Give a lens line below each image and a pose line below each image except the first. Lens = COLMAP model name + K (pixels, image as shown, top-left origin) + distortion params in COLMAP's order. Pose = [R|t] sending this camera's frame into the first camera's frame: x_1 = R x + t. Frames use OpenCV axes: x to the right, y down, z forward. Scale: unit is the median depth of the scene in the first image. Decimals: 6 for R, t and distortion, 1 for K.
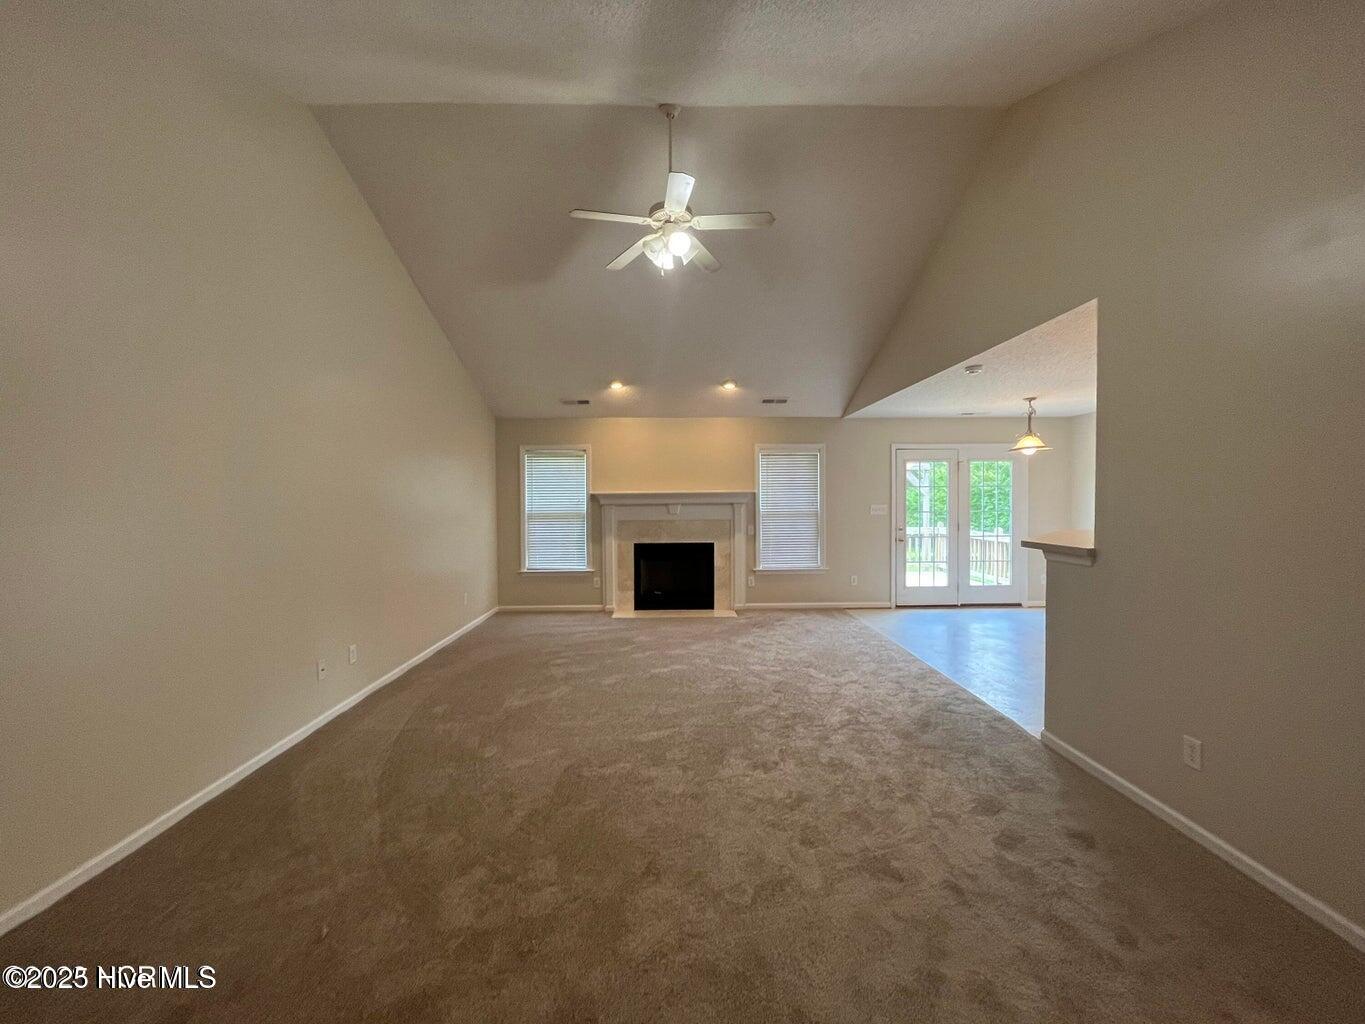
lens RADIAL K [[552.5, 0, 680.9], [0, 552.5, 510.7], [0, 0, 1]] dist [0.002546, -0.000519]
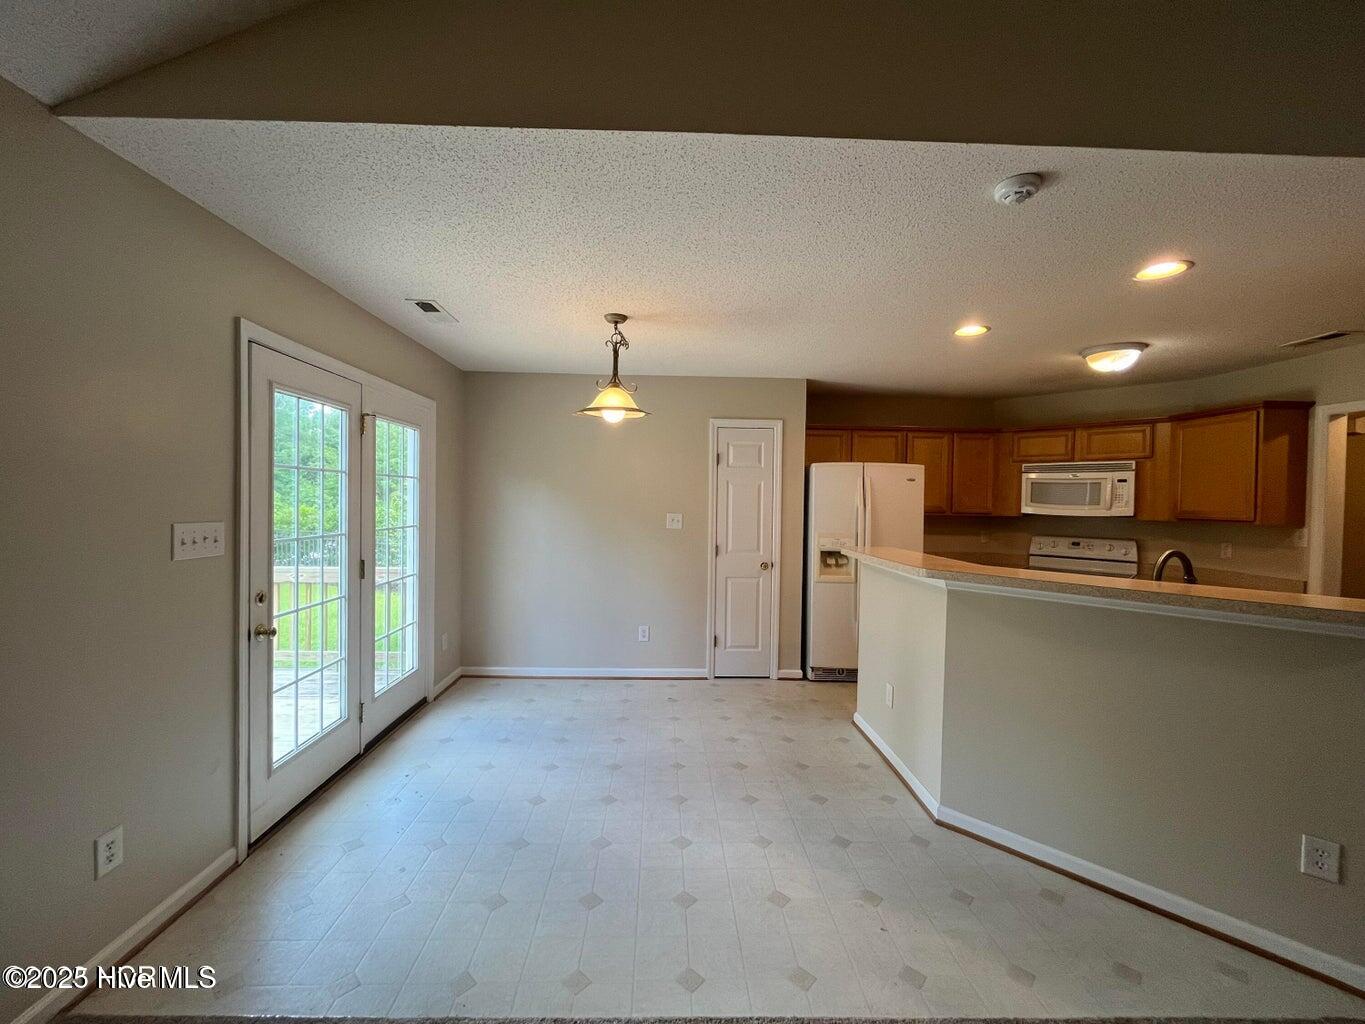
lens RADIAL K [[552.5, 0, 678.8], [0, 552.5, 509.6], [0, 0, 1]] dist [0.002546, -0.000519]
pose [[0.000612, -0.008374, 0.999965, 0.083400], [0.006973, 0.999941, 0.008370, -0.018529], [-0.999975, 0.006968, 0.000670, 0.788304]]
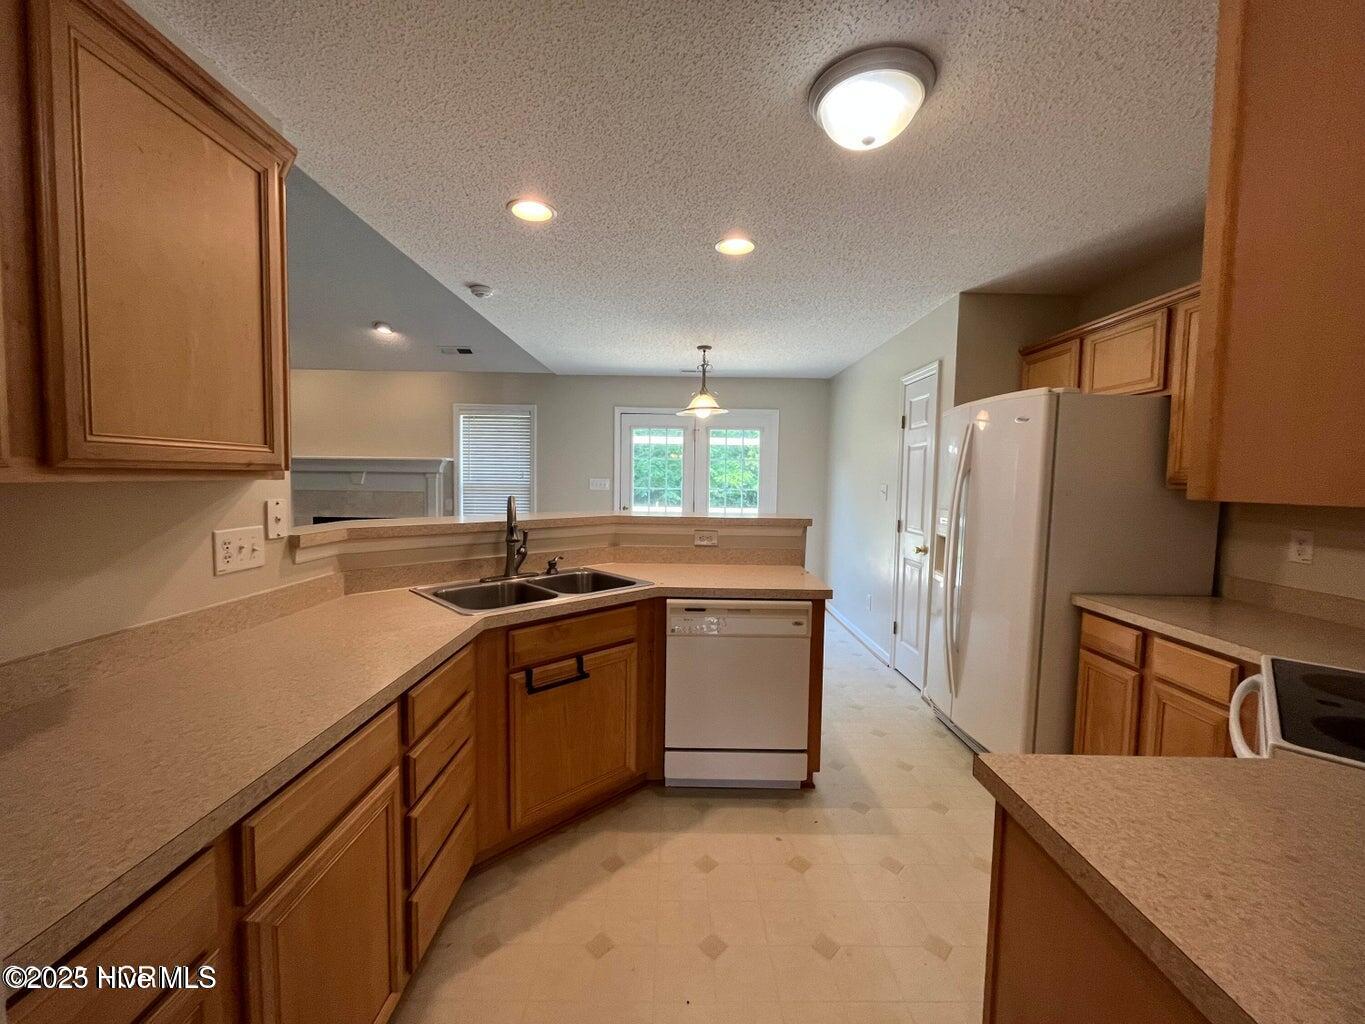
lens RADIAL K [[552.5, 0, 684.1], [0, 552.5, 508.8], [0, 0, 1]] dist [0.002546, -0.000519]
pose [[0.999478, 0.023203, -0.022486, 0.523852], [-0.022257, 0.998893, 0.041448, -0.002241], [0.023423, -0.040926, 0.998888, 0.161015]]
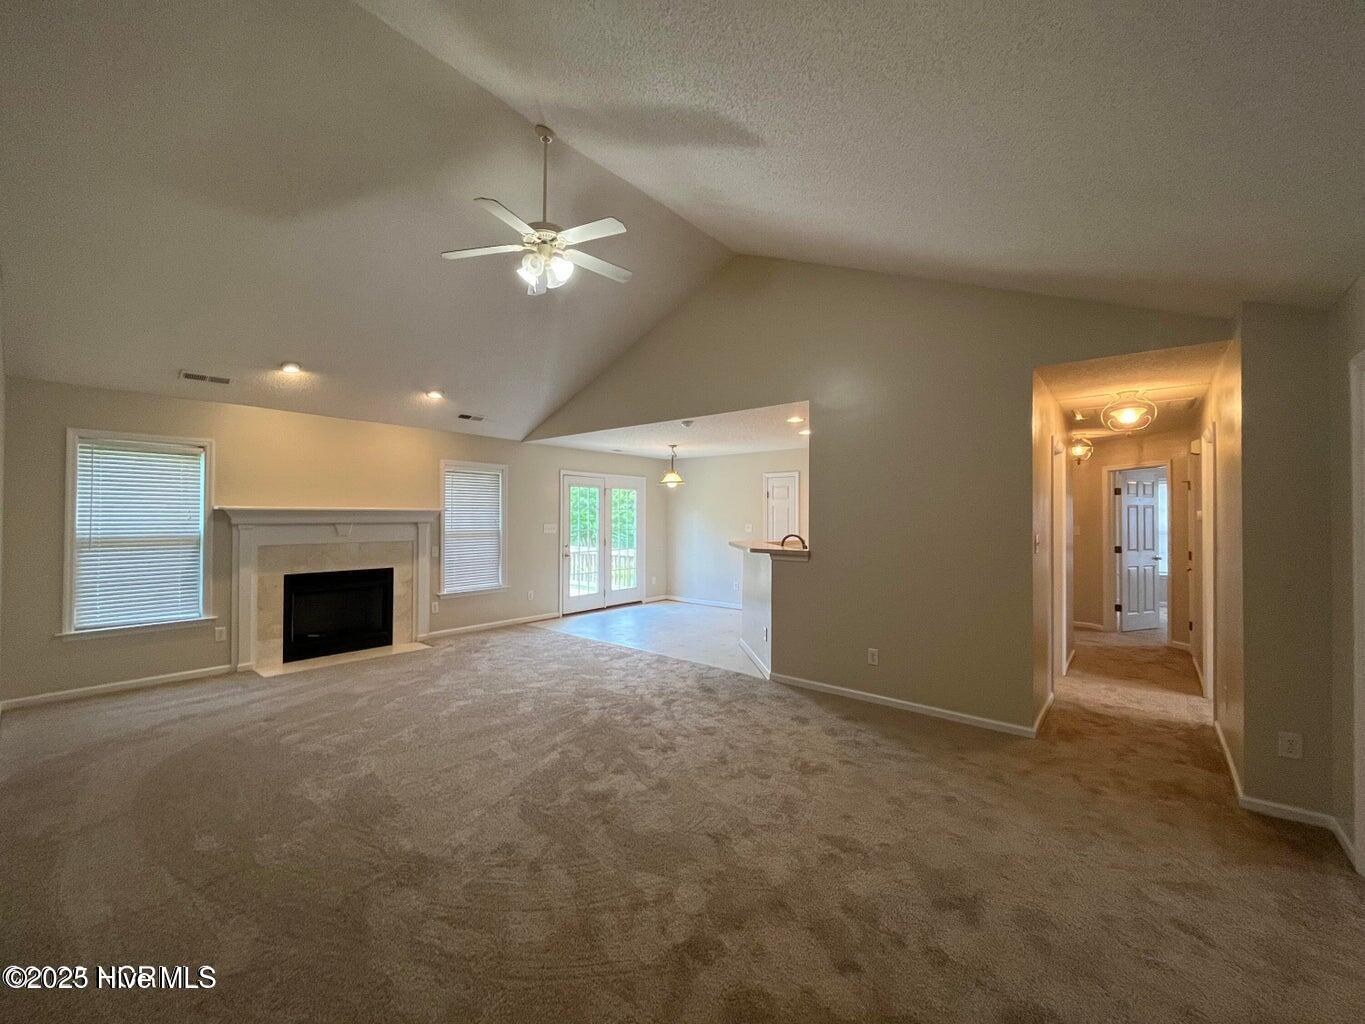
lens RADIAL K [[552.5, 0, 680.8], [0, 552.5, 511.3], [0, 0, 1]] dist [0.002546, -0.000519]
pose [[0.656927, 0.017288, 0.753756, -0.310921], [0.008685, 0.999497, -0.030493, -0.000536], [-0.753904, 0.026578, 0.656447, 0.085708]]
